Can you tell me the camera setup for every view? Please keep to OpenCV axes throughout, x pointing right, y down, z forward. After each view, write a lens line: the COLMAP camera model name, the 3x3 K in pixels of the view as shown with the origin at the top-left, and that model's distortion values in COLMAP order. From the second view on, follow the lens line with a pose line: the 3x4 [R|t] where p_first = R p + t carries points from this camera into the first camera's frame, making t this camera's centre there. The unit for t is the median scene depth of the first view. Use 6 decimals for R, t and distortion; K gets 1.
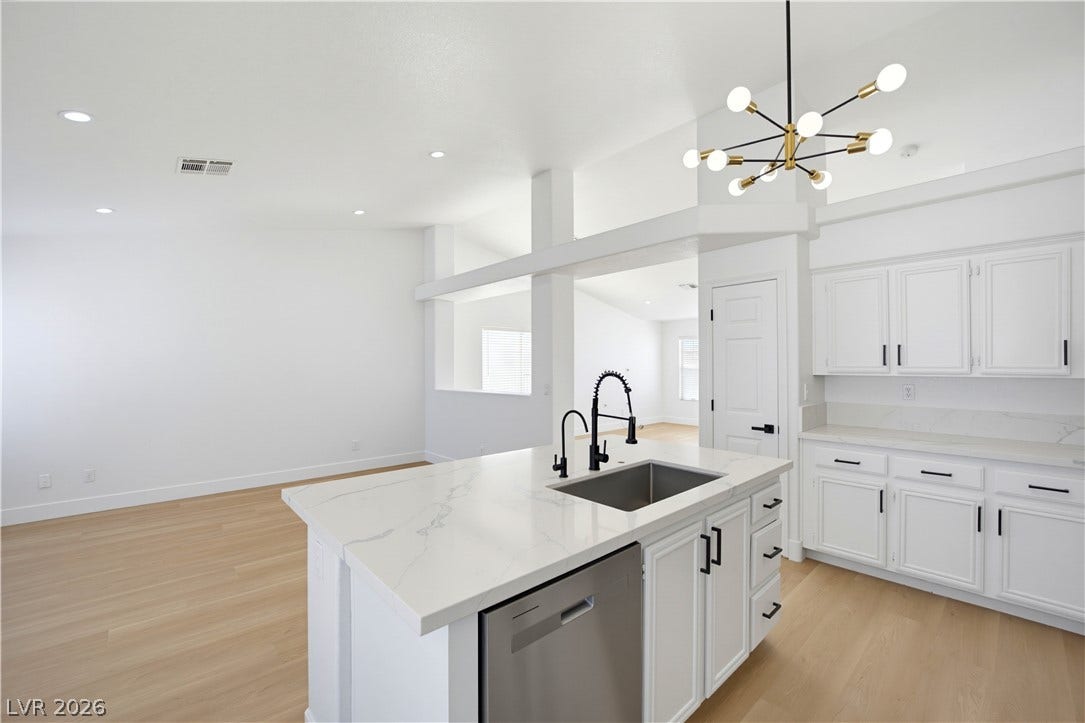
lens RADIAL K [[434.9, 0, 536.0], [0, 434.9, 359.7], [0, 0, 1]] dist [-0.027476, 0.000141]
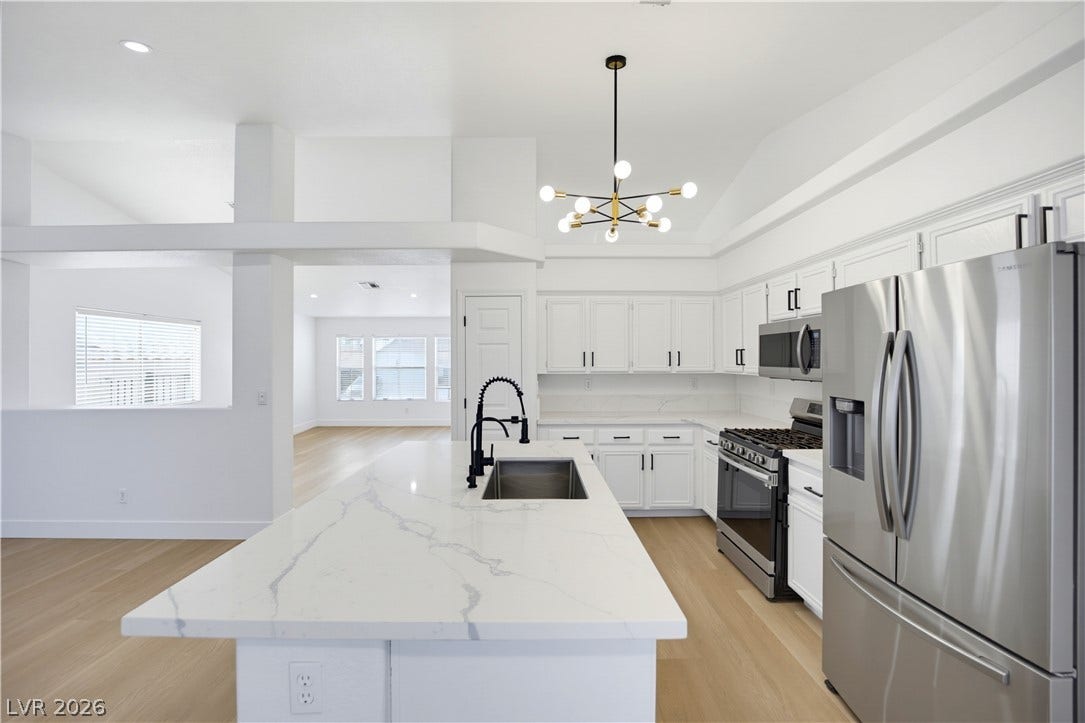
lens RADIAL K [[434.9, 0, 536.0], [0, 434.9, 359.7], [0, 0, 1]] dist [-0.027476, 0.000141]
pose [[0.669973, 0.001411, 0.742384, -0.443988], [-0.004845, 0.999985, 0.002472, -0.014350], [-0.742370, -0.005253, 0.669970, 0.194140]]
